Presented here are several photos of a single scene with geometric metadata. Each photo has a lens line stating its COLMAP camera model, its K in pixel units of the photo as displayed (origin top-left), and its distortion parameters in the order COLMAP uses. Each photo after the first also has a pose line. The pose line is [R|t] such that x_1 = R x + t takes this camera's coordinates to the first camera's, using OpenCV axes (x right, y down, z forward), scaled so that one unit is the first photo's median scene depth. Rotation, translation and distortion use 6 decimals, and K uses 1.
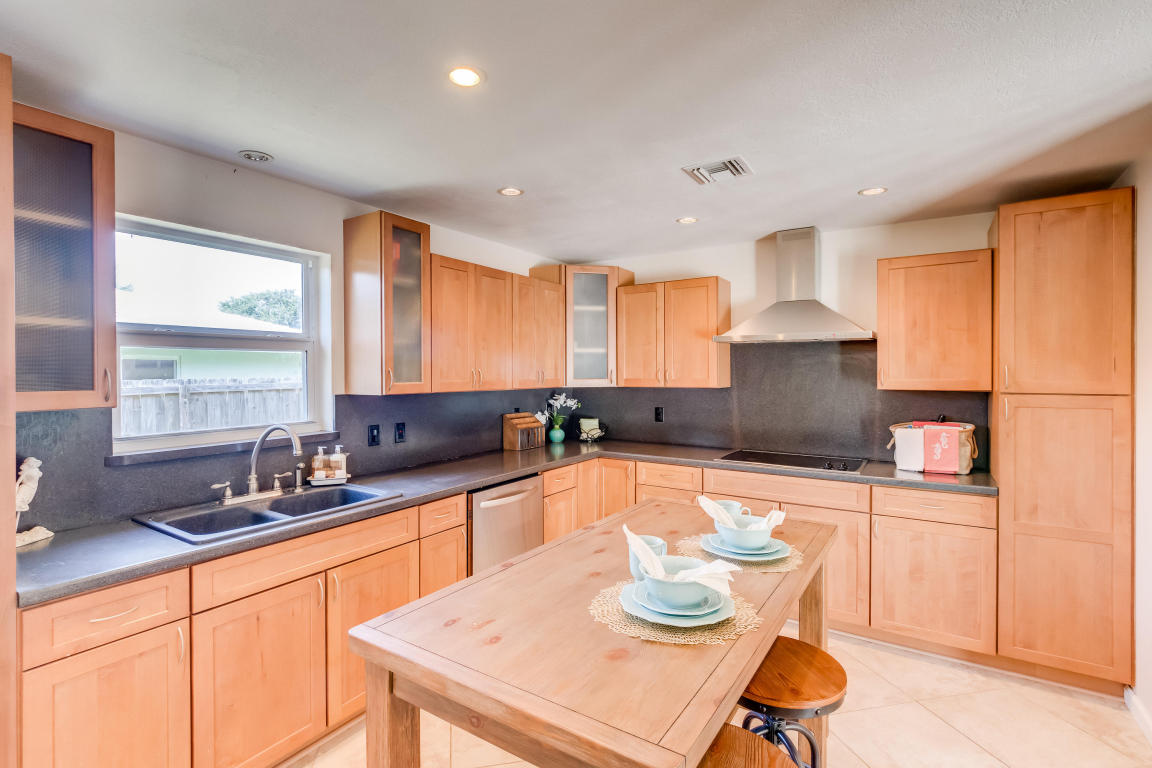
lens RADIAL K [[541.8, 0, 566.8], [0, 541.8, 379.0], [0, 0, 1]] dist [0.001402, 0.000231]
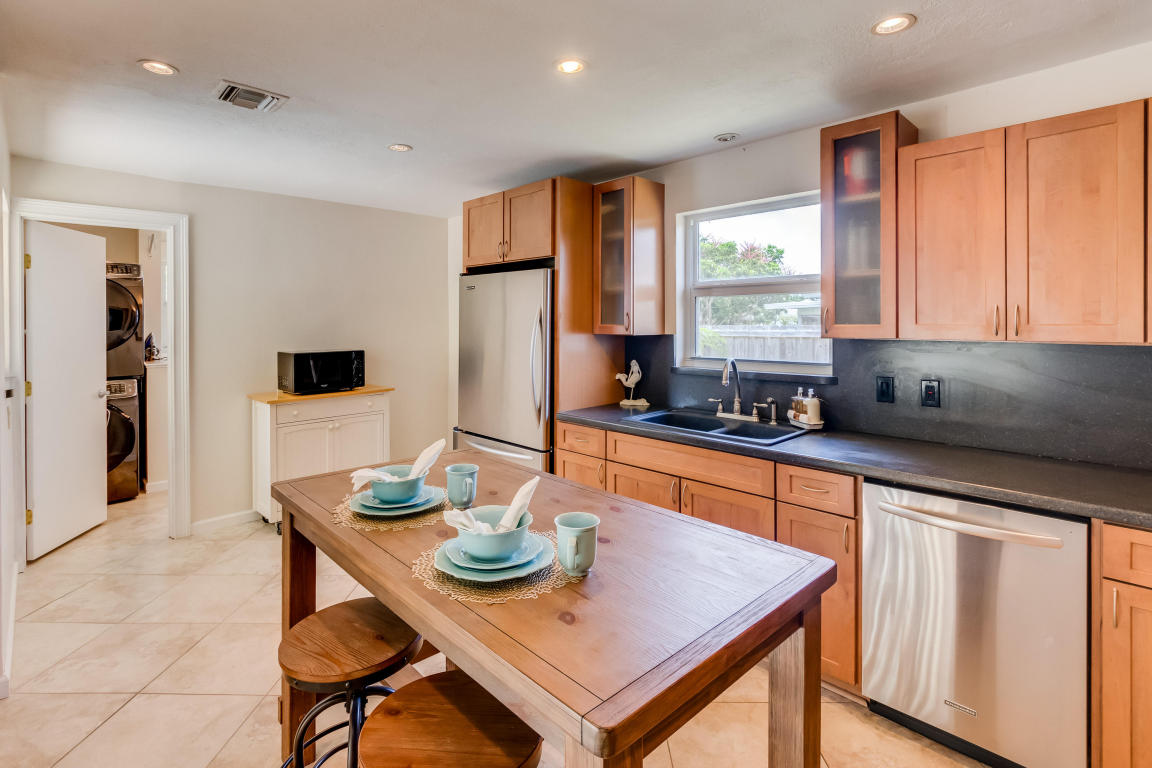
lens RADIAL K [[572.5, 0, 557.4], [0, 572.5, 321.2], [0, 0, 1]] dist [-0.000474, -0.000059]
pose [[-0.252321, 0.003407, -0.967638, 0.542377], [-0.008527, 0.999947, 0.005745, 0.000318], [0.967606, 0.009700, -0.252279, 0.666923]]
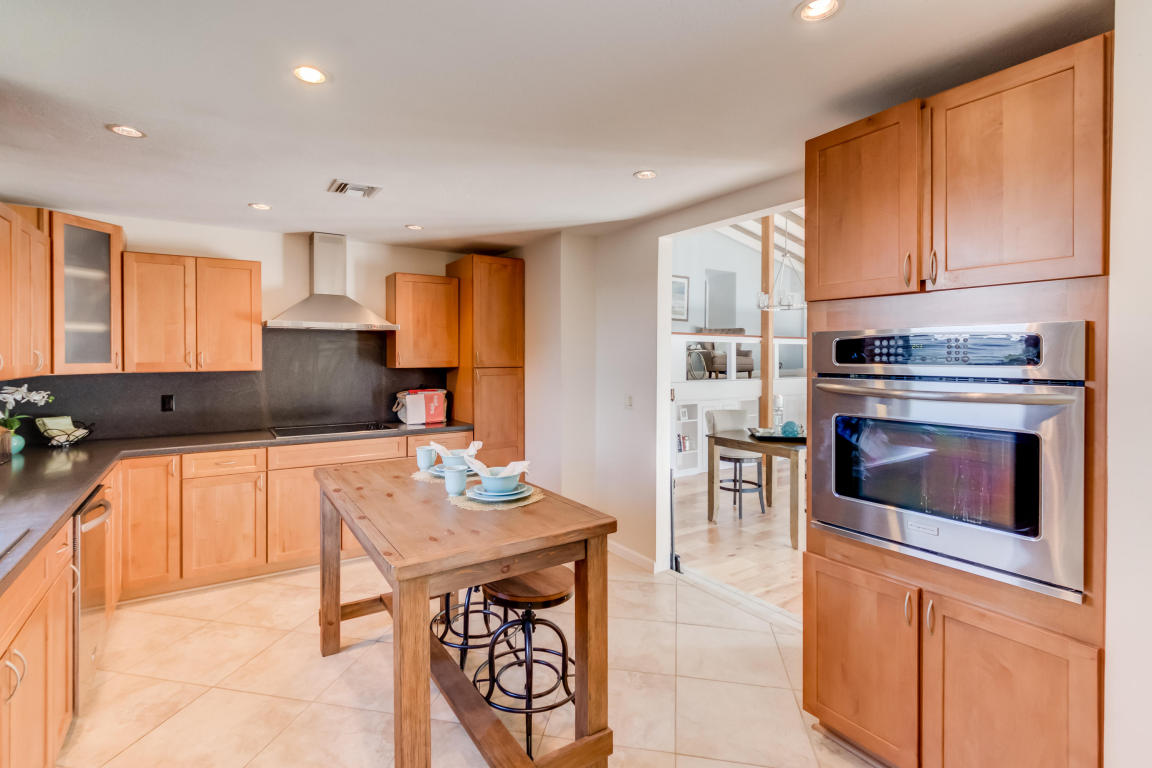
lens RADIAL K [[550.0, 0, 575.1], [0, 550.0, 379.6], [0, 0, 1]] dist [0.000119, -0.000013]
pose [[0.376648, -0.040169, 0.925485, -0.526843], [0.010453, 0.999180, 0.039113, -0.001050], [-0.926298, -0.005058, 0.376759, 0.060666]]
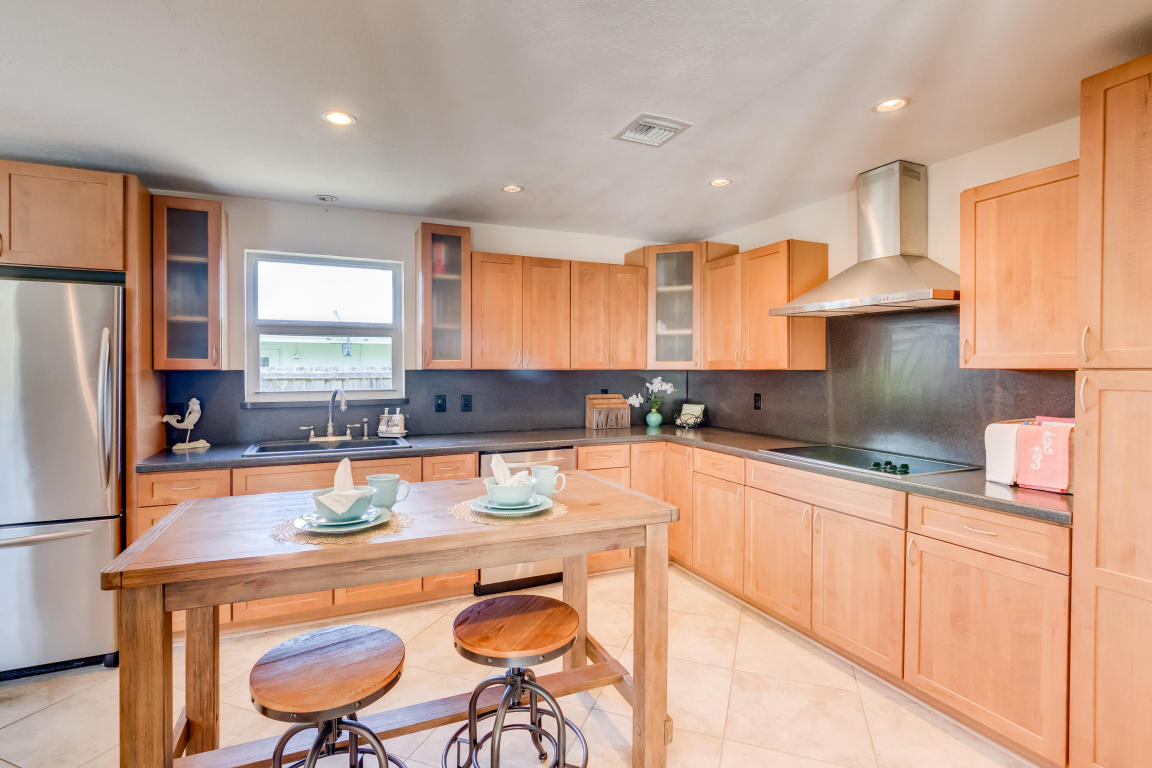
lens RADIAL K [[550.0, 0, 575.1], [0, 550.0, 379.6], [0, 0, 1]] dist [0.000119, -0.000013]
pose [[0.842136, 0.012507, -0.539120, 0.525417], [-0.009117, 0.999918, 0.008954, 0.031404], [0.539188, -0.002625, 0.842181, 0.095365]]
